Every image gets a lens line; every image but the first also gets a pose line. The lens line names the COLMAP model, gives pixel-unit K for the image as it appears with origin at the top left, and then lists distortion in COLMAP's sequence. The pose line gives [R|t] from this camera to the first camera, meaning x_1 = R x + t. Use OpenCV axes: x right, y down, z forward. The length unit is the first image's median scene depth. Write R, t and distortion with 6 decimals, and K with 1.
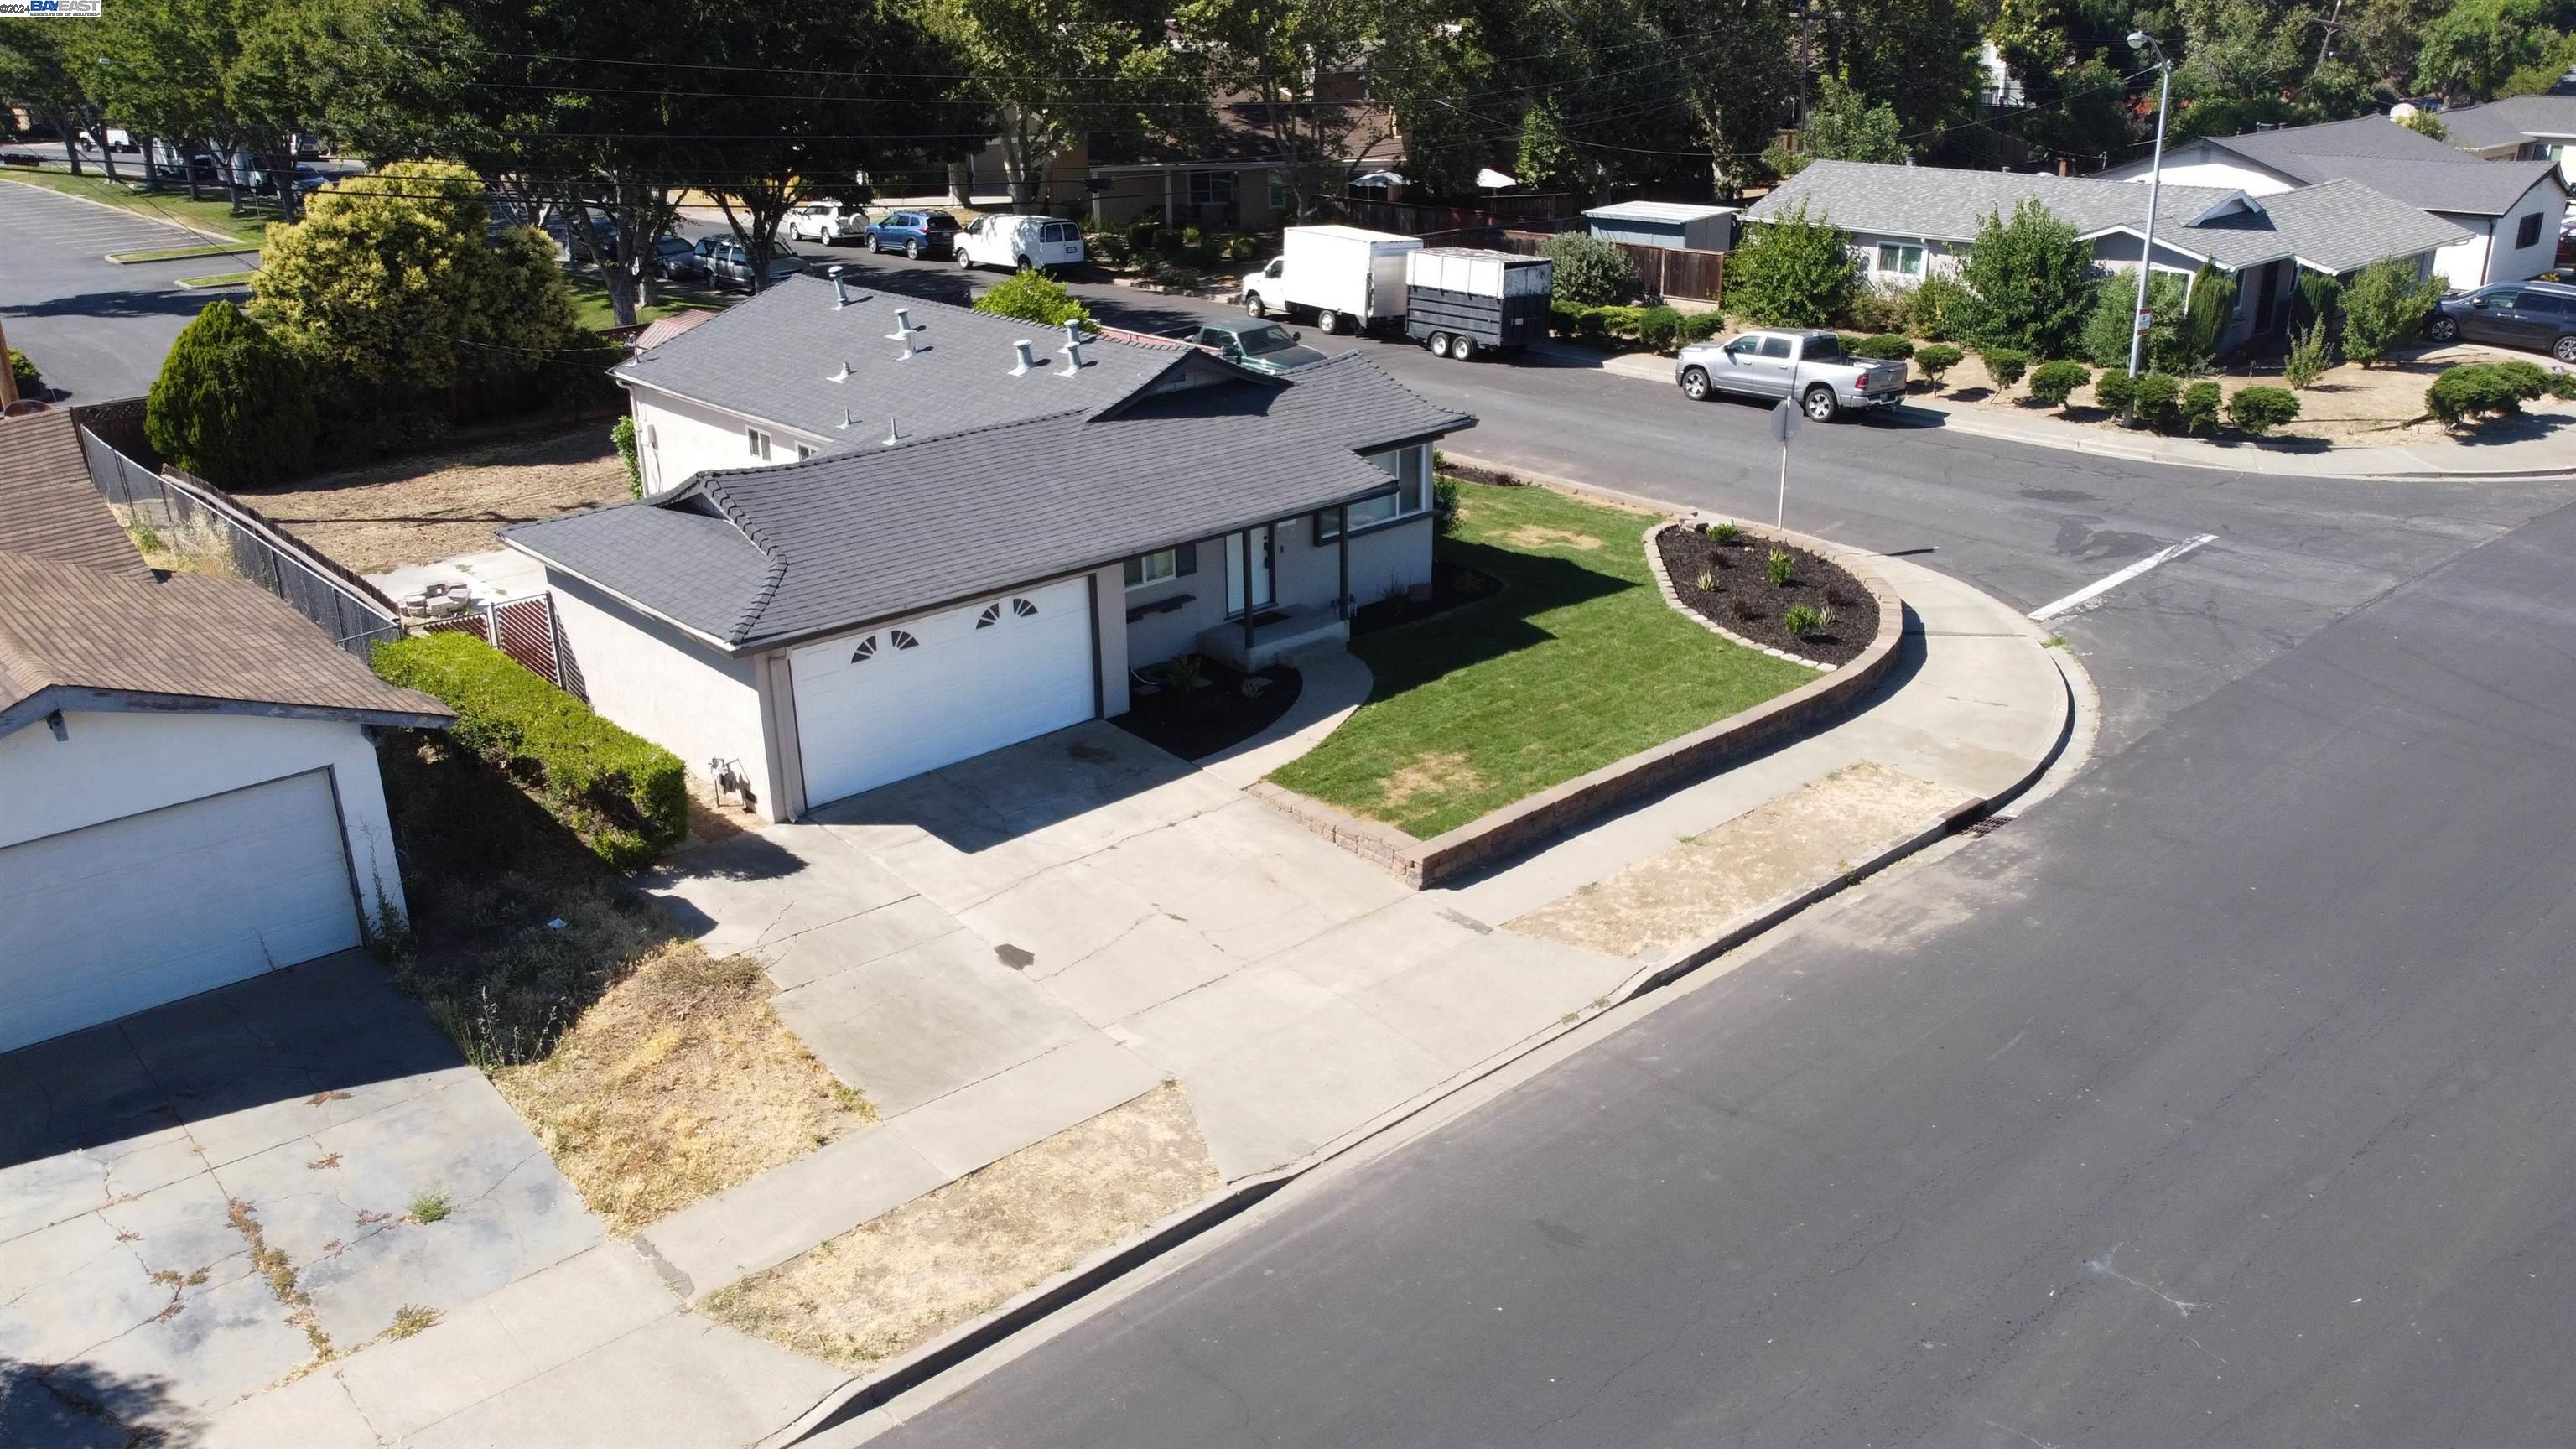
lens RADIAL K [[1950.6, 0, 1293.1], [0, 1950.6, 707.5], [0, 0, 1]] dist [0.004338, -0.010074]
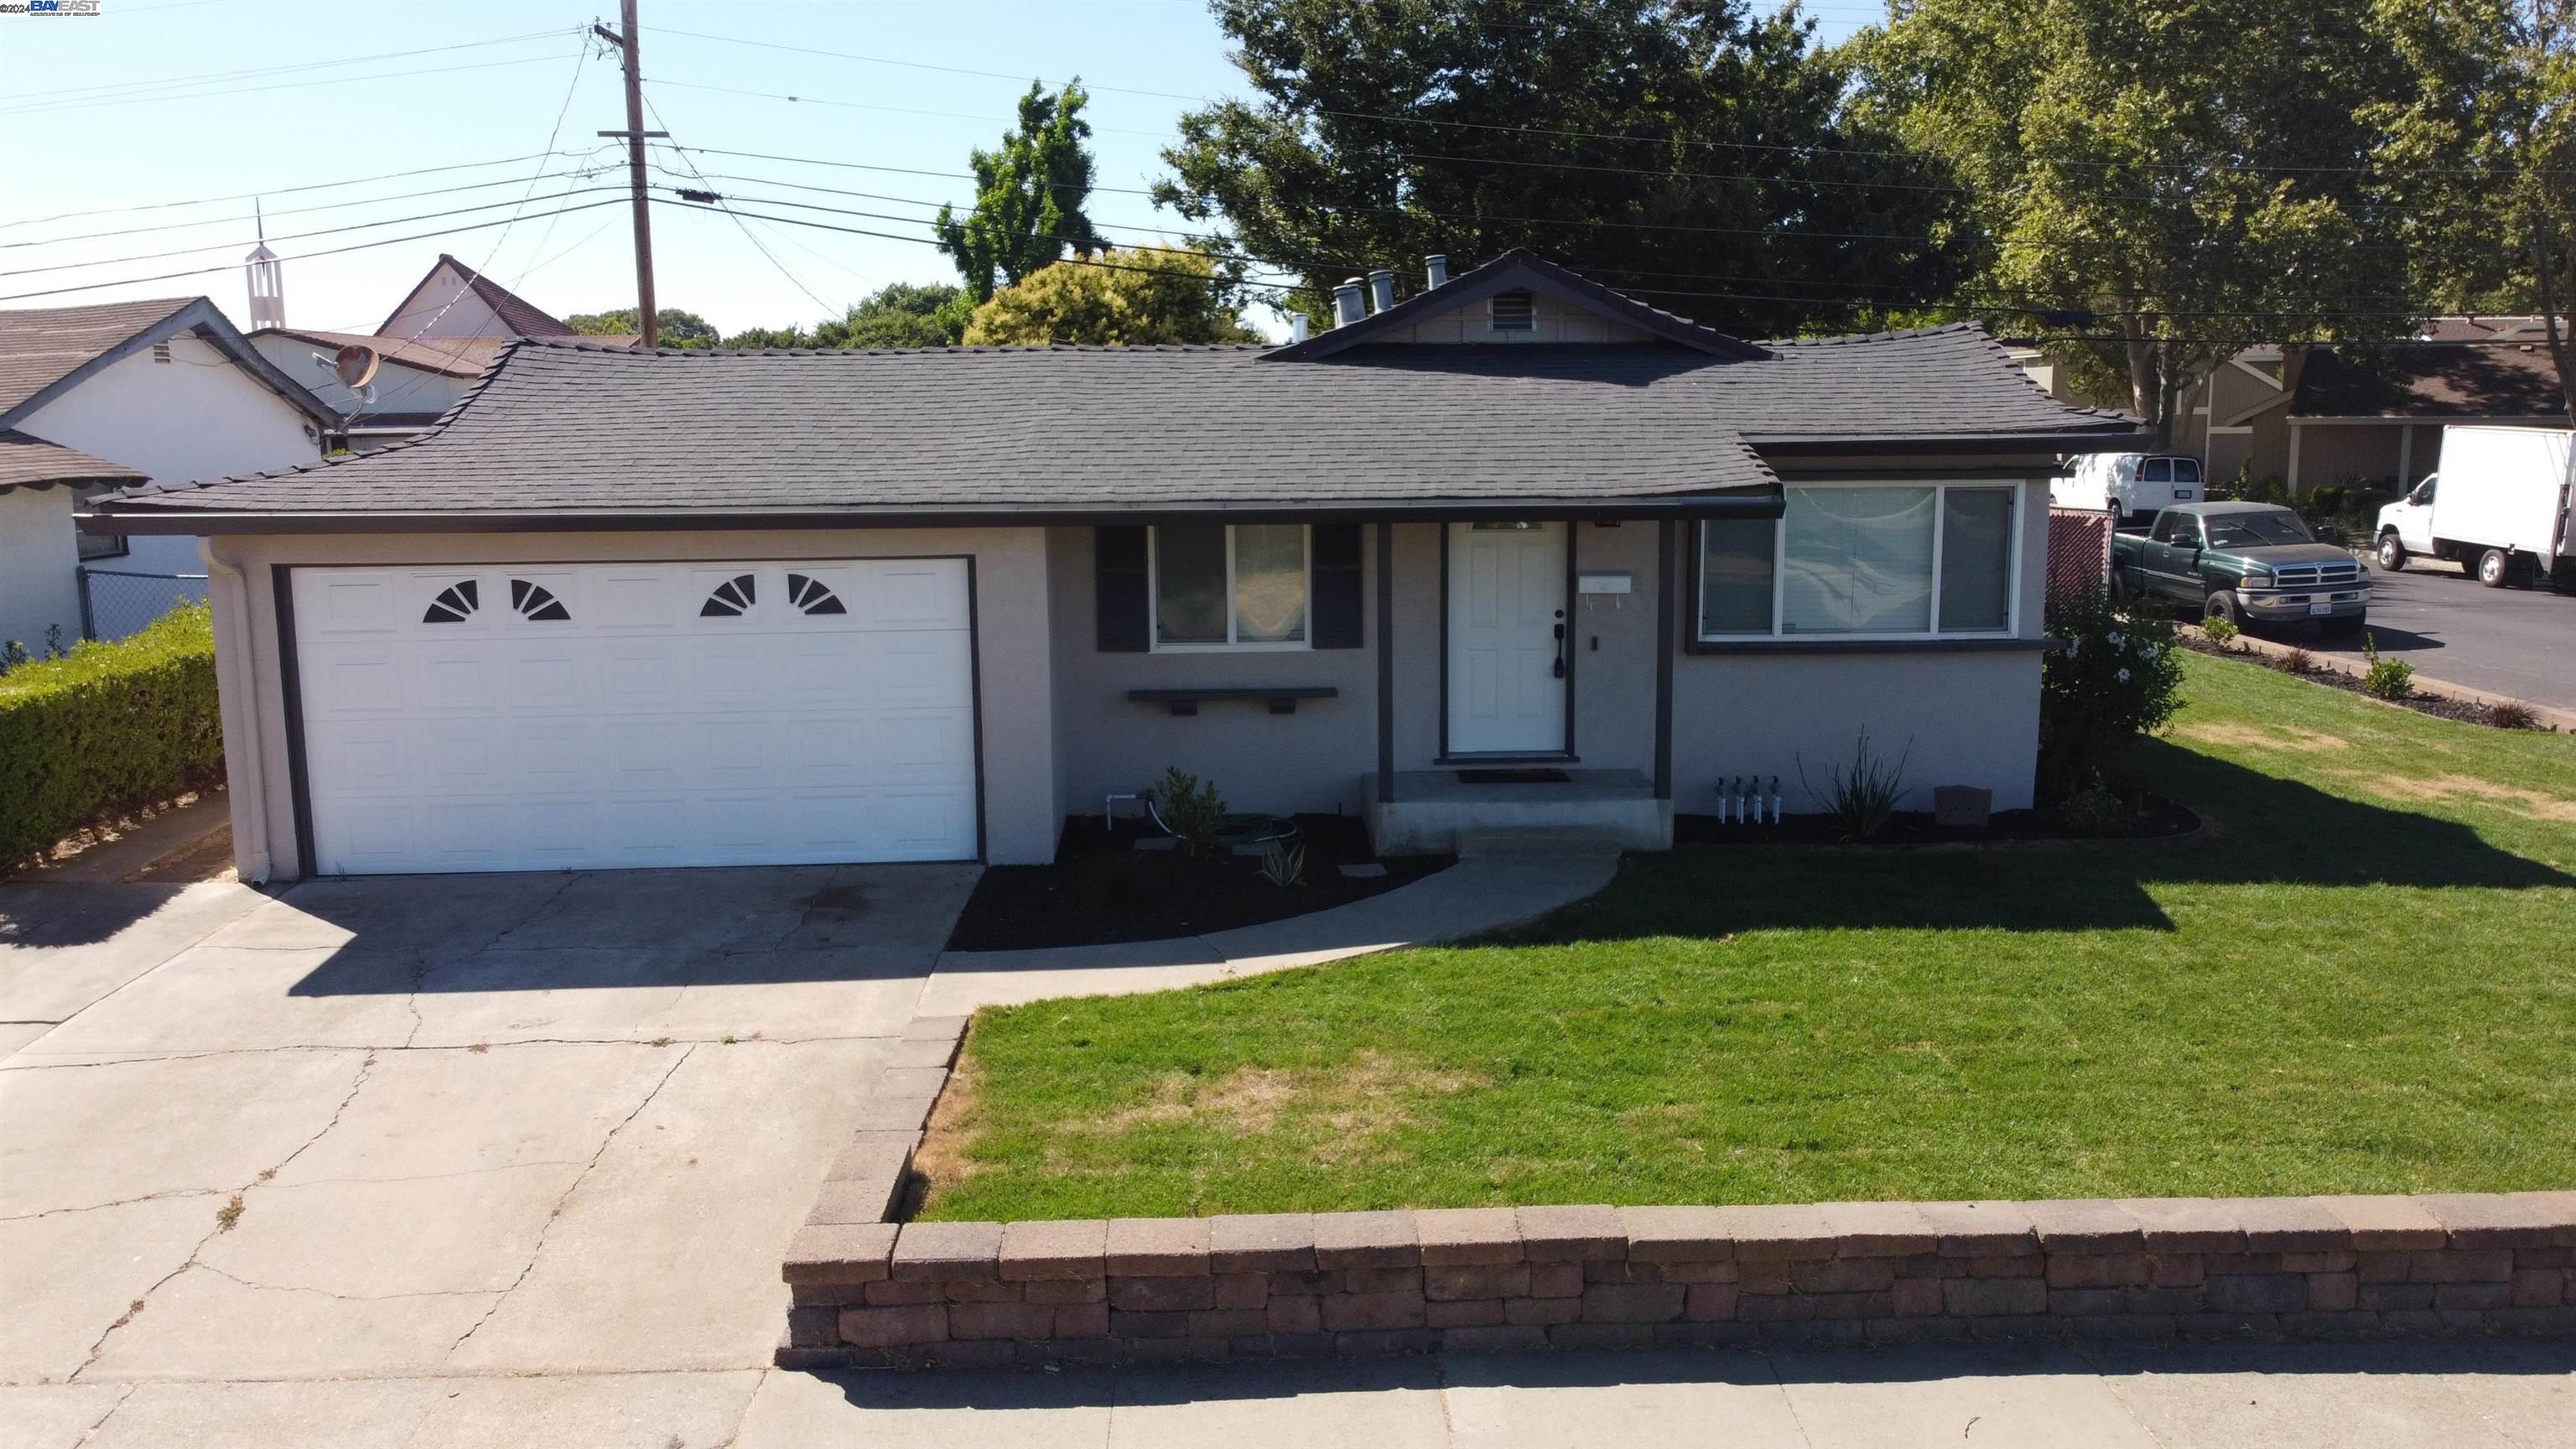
lens RADIAL K [[1950.6, 0, 1293.1], [0, 1950.6, 707.5], [0, 0, 1]] dist [0.004338, -0.010074]
pose [[0.762784, 0.104359, -0.638177, 0.245774], [-0.228024, 0.966908, -0.114431, 0.005581], [0.605117, 0.232806, 0.761338, 0.598366]]
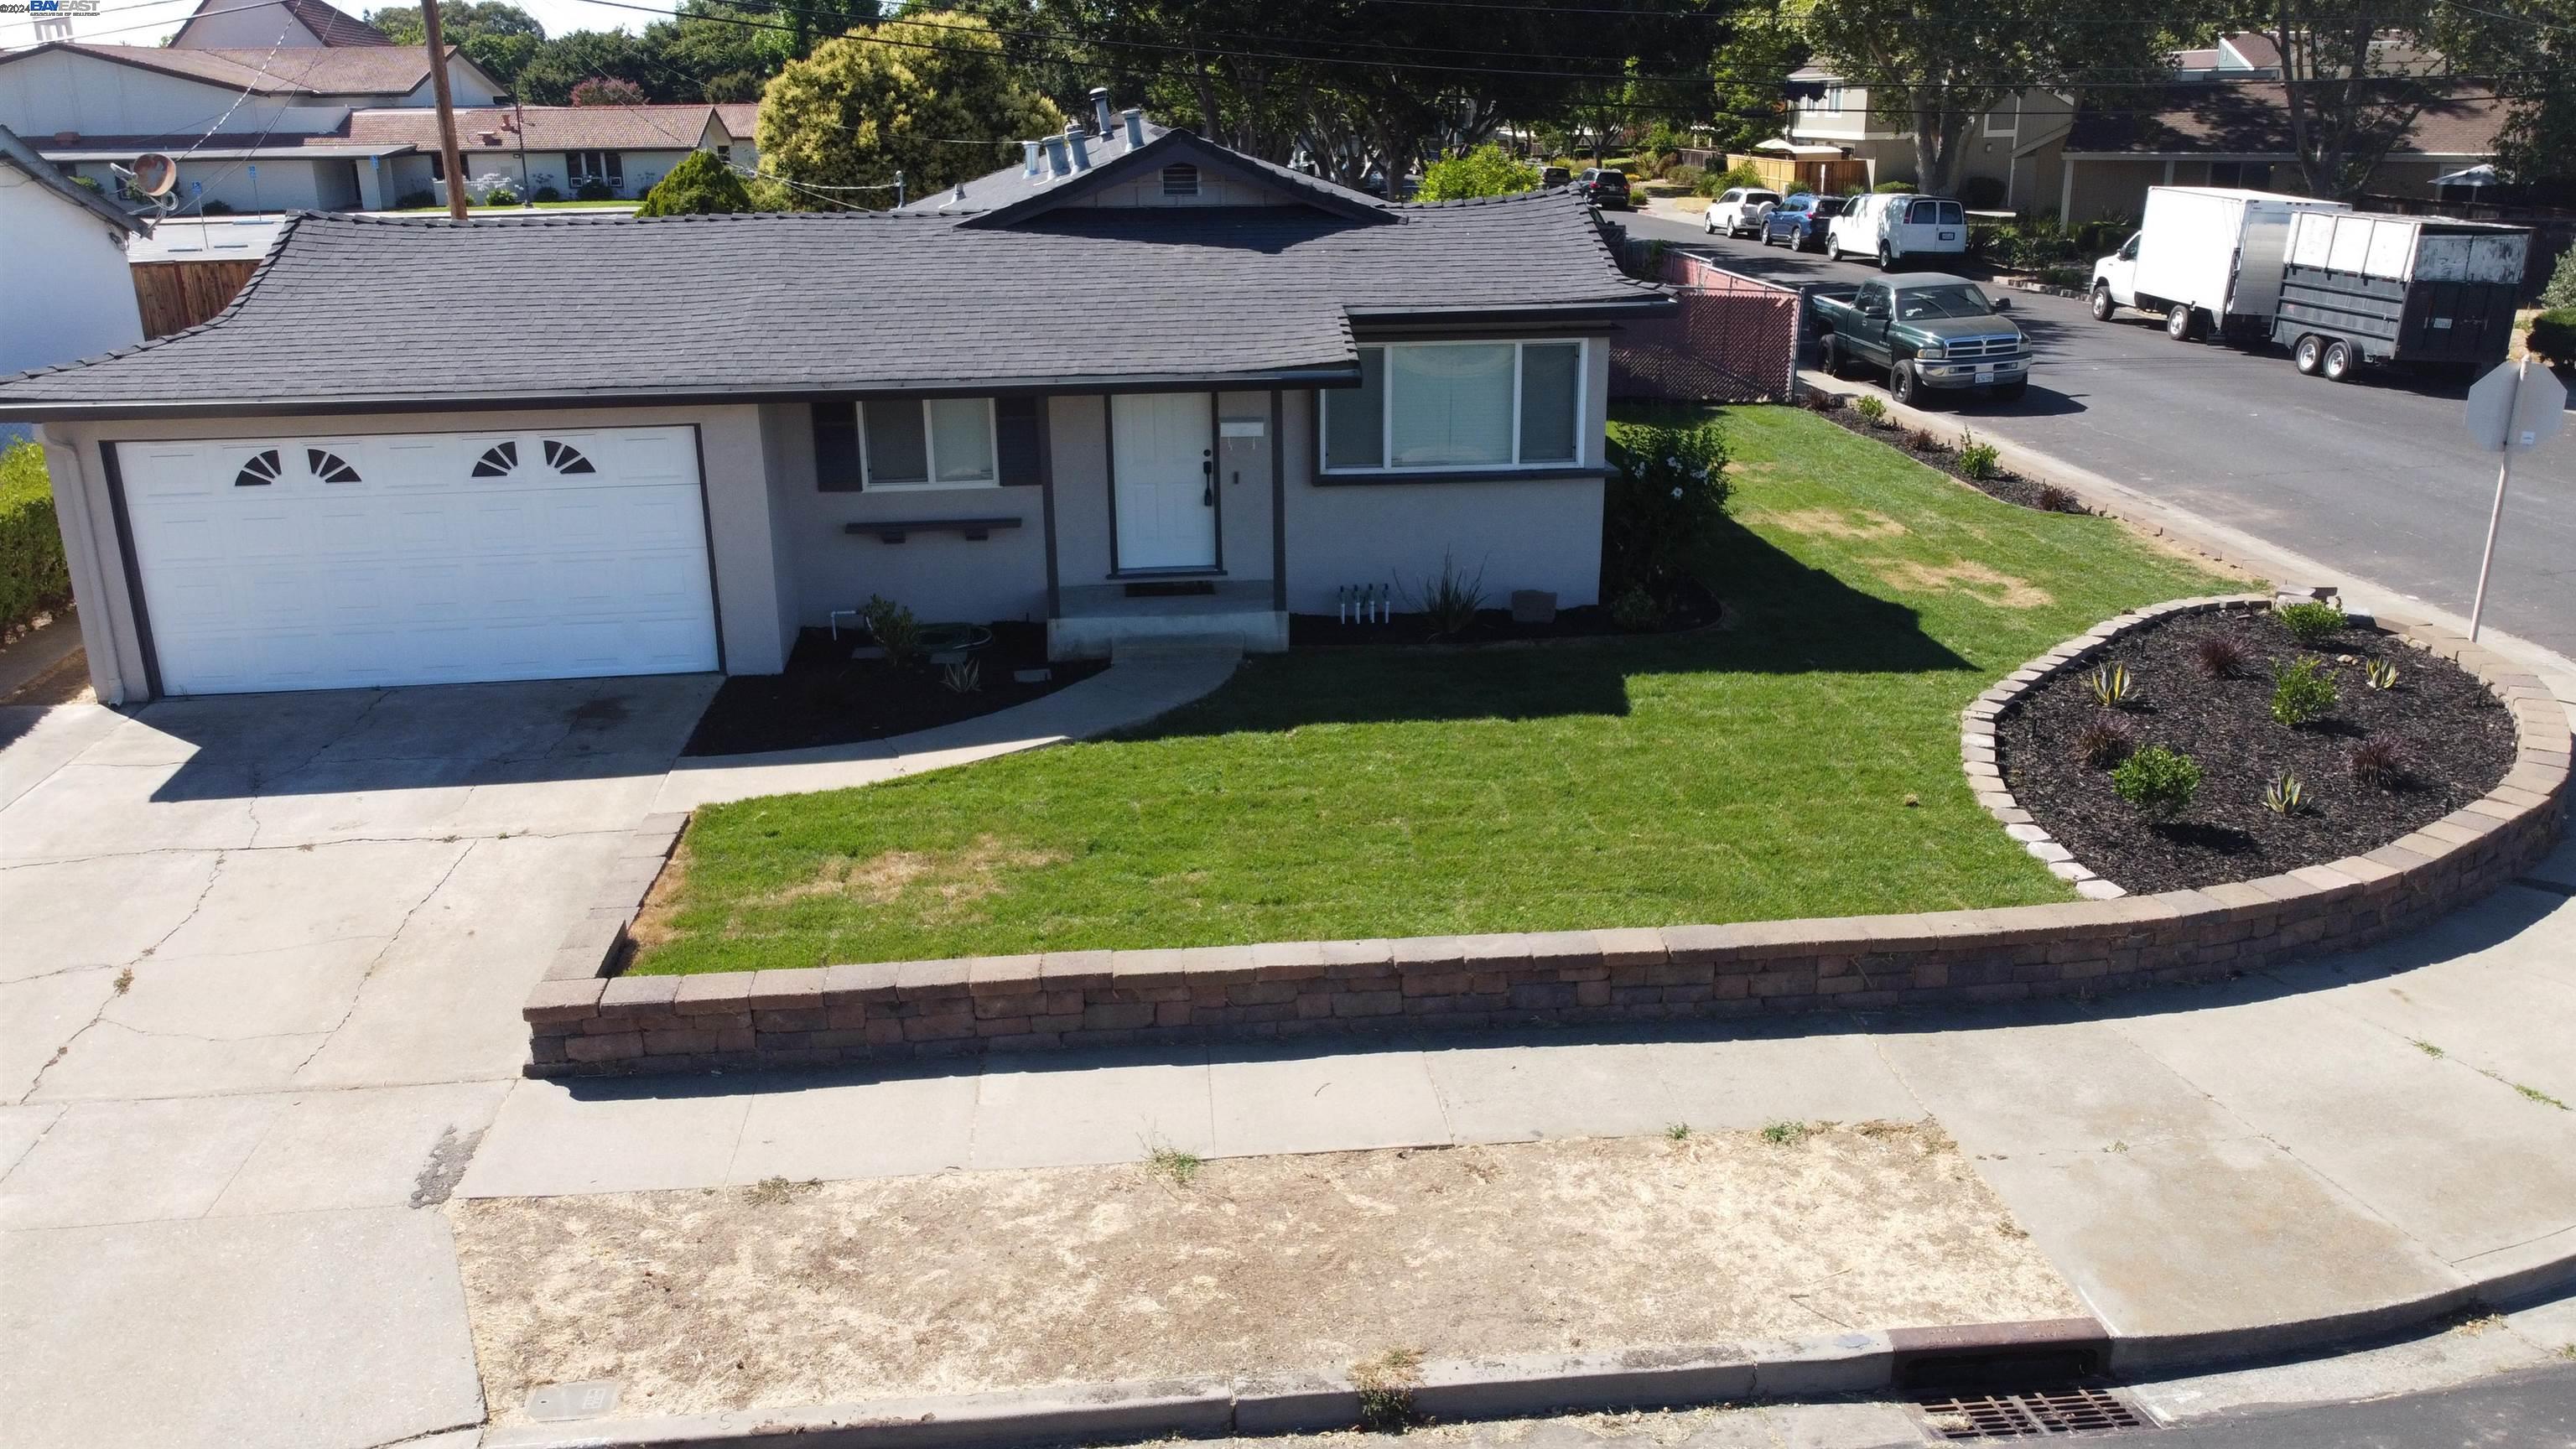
lens RADIAL K [[1950.6, 0, 1293.1], [0, 1950.6, 707.5], [0, 0, 1]] dist [0.004338, -0.010074]
pose [[0.802633, 0.182294, -0.567934, 0.350558], [-0.208038, 0.977919, 0.019880, -0.029689], [0.559017, 0.102195, 0.822834, 0.543728]]
